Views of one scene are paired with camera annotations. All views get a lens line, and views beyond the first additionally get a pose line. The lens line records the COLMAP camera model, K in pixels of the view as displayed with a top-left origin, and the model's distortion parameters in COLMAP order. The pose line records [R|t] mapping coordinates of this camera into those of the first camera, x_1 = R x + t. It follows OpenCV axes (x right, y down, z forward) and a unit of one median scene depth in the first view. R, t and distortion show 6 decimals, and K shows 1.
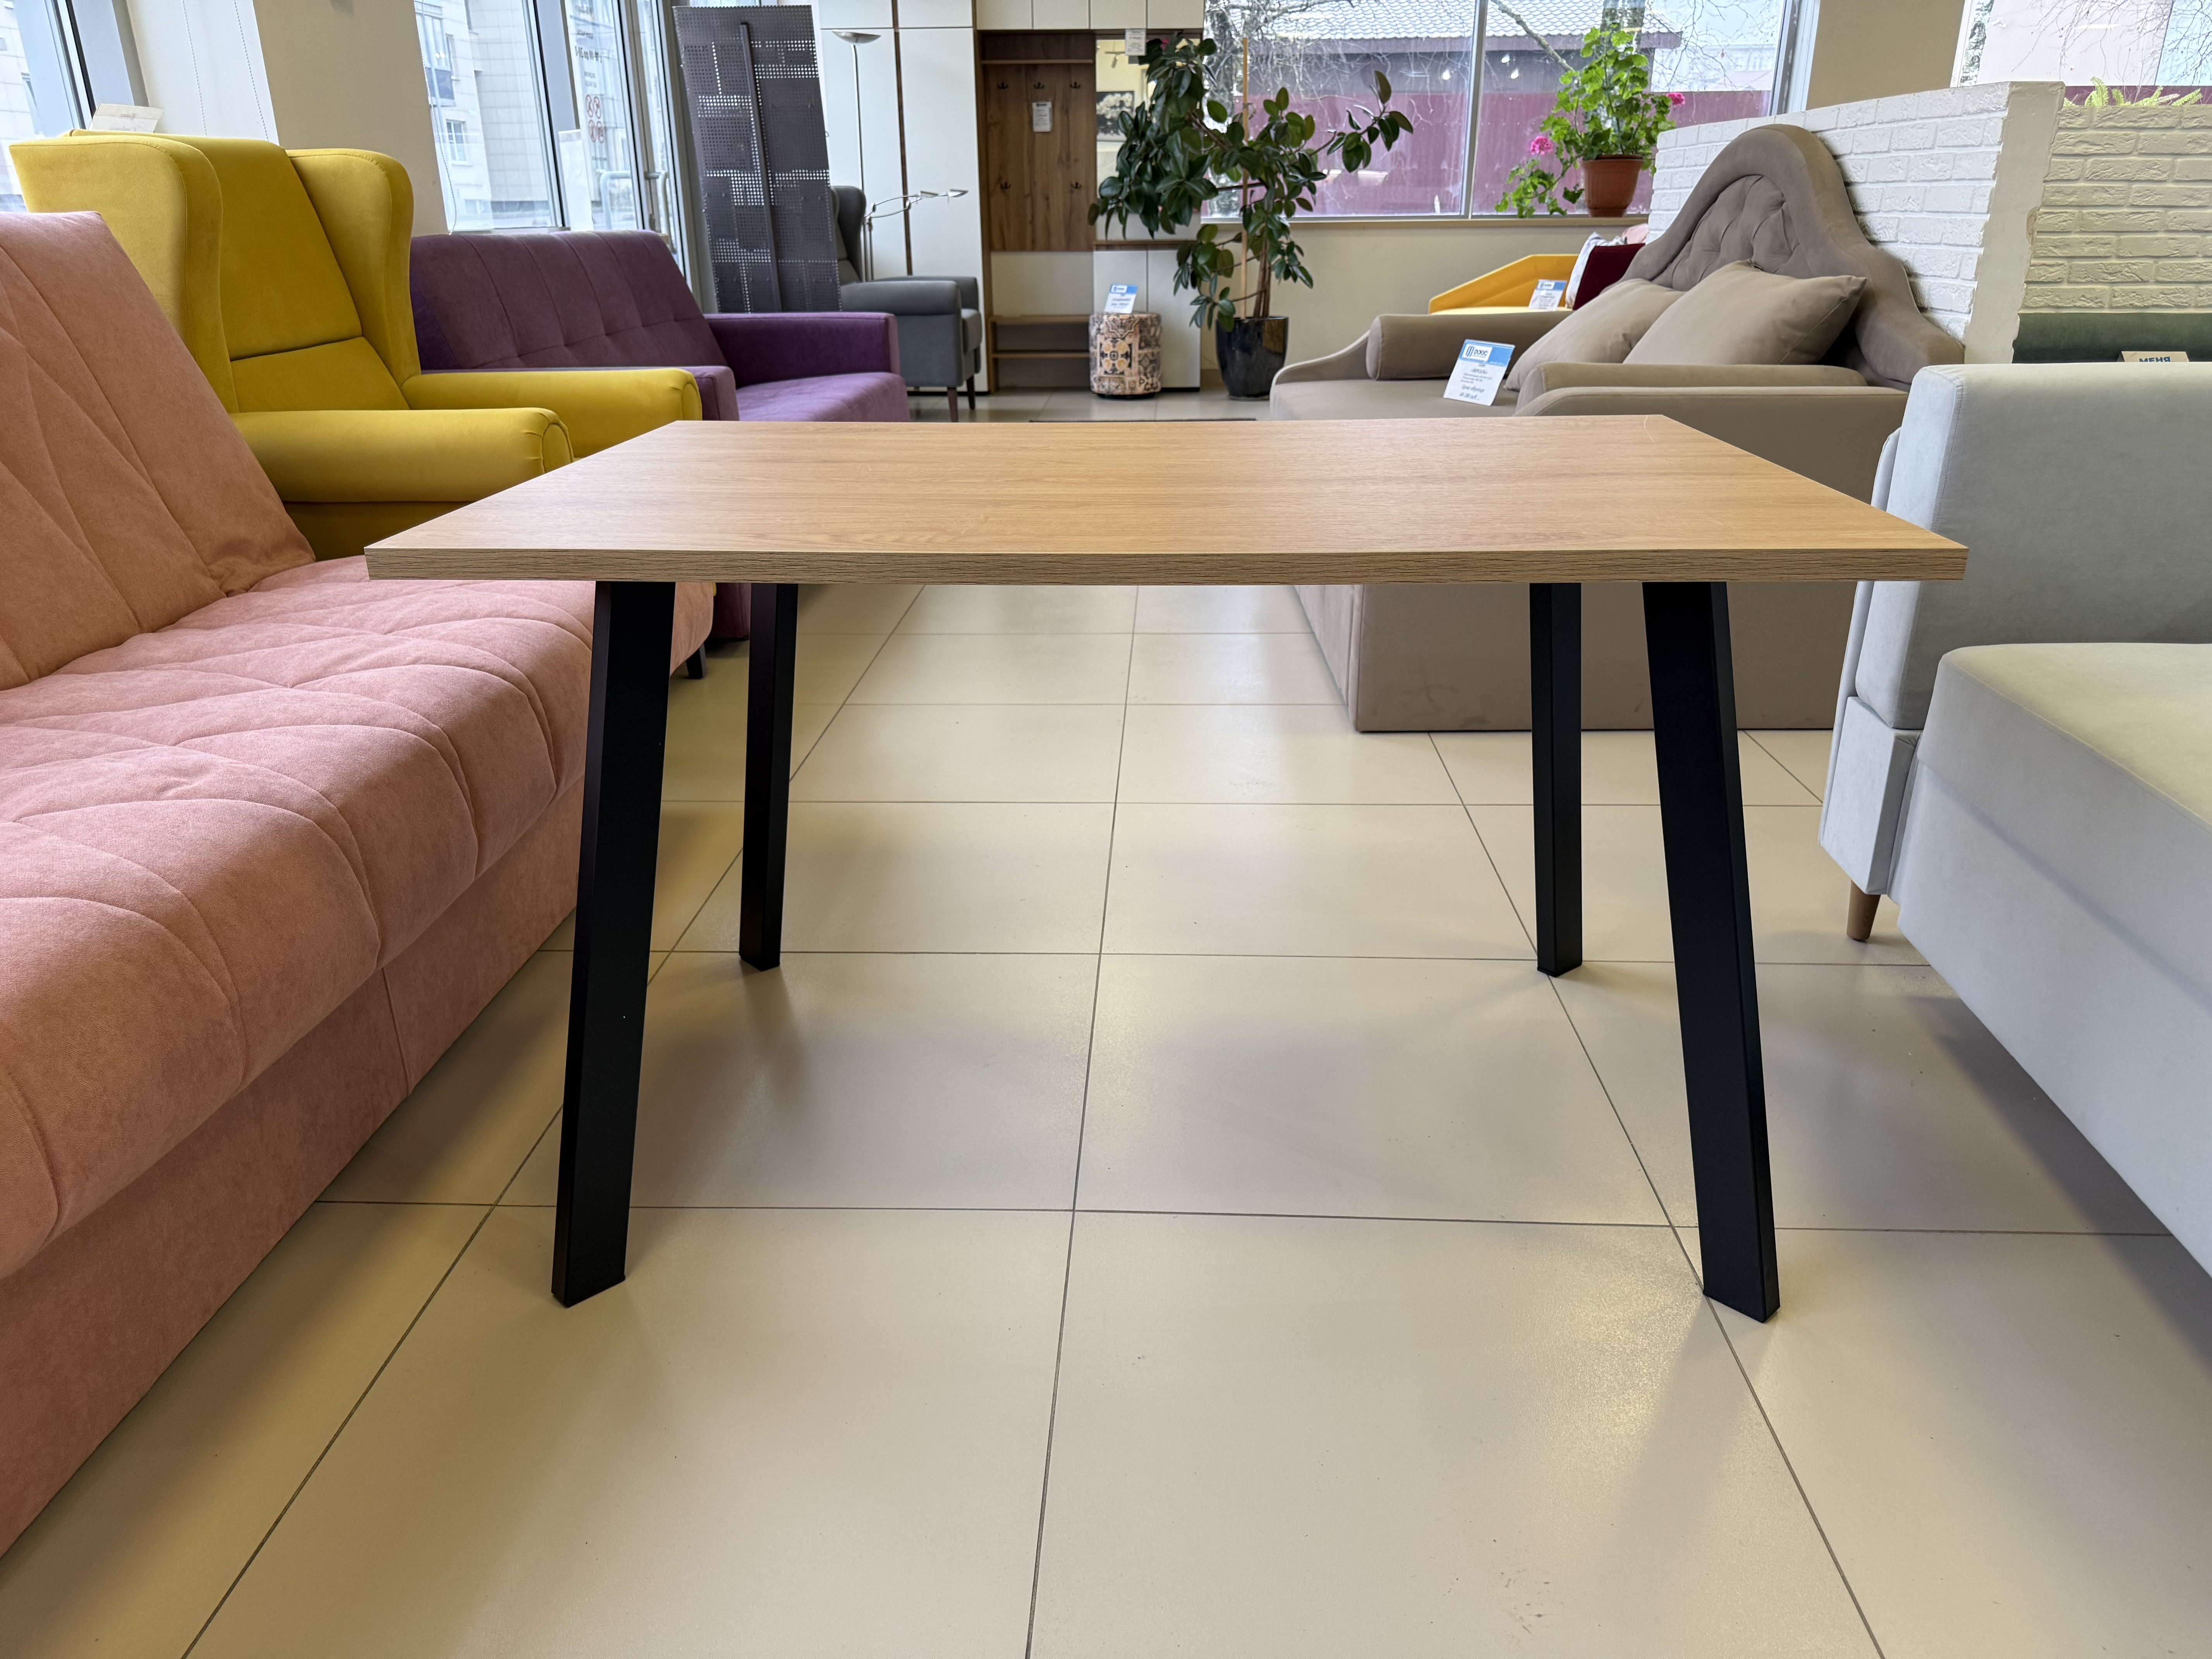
lens RADIAL K [[1554.4, 0, 1135.5], [0, 1554.4, 861.5], [0, 0, 1]] dist [0.161852, -0.354806]
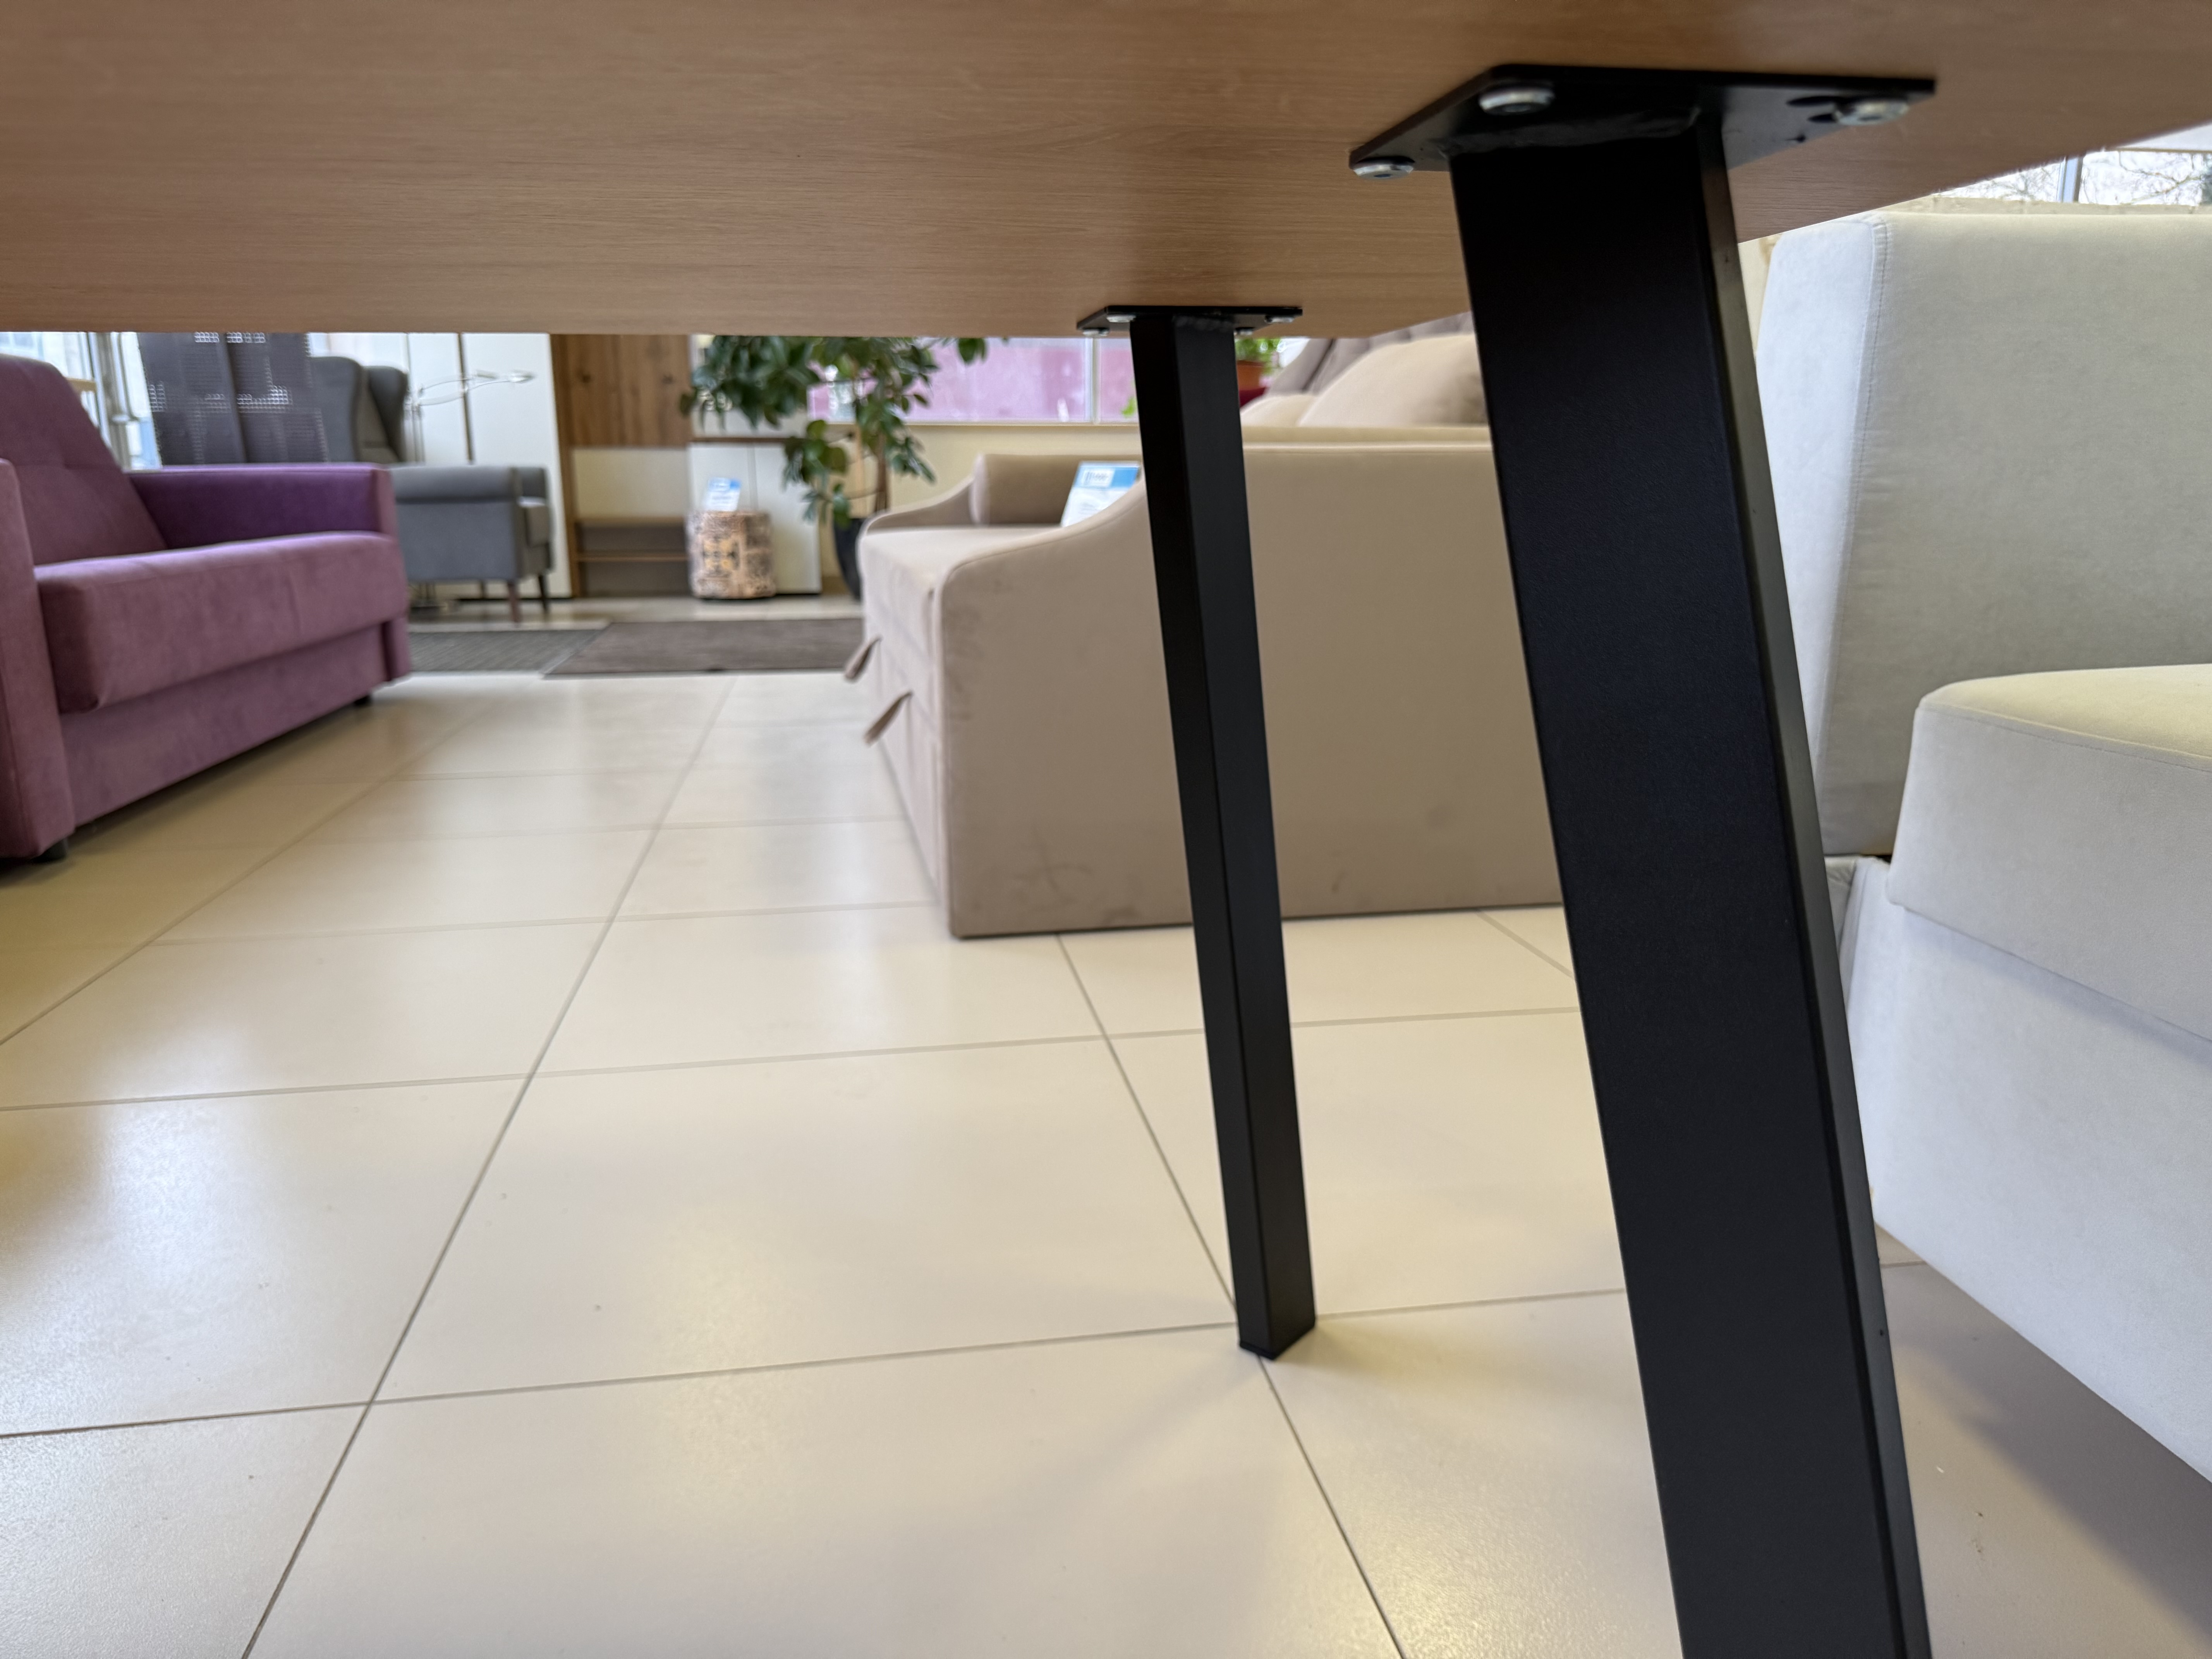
lens RADIAL K [[1583.3, 0, 1106.0], [0, 1583.3, 829.5], [0, 0, 1]] dist [0.003726, -0.002322]
pose [[0.981943, -0.042326, 0.184382, 0.031435], [0.073169, 0.983771, -0.163833, -0.004522], [-0.174455, 0.174365, 0.969104, 0.119332]]
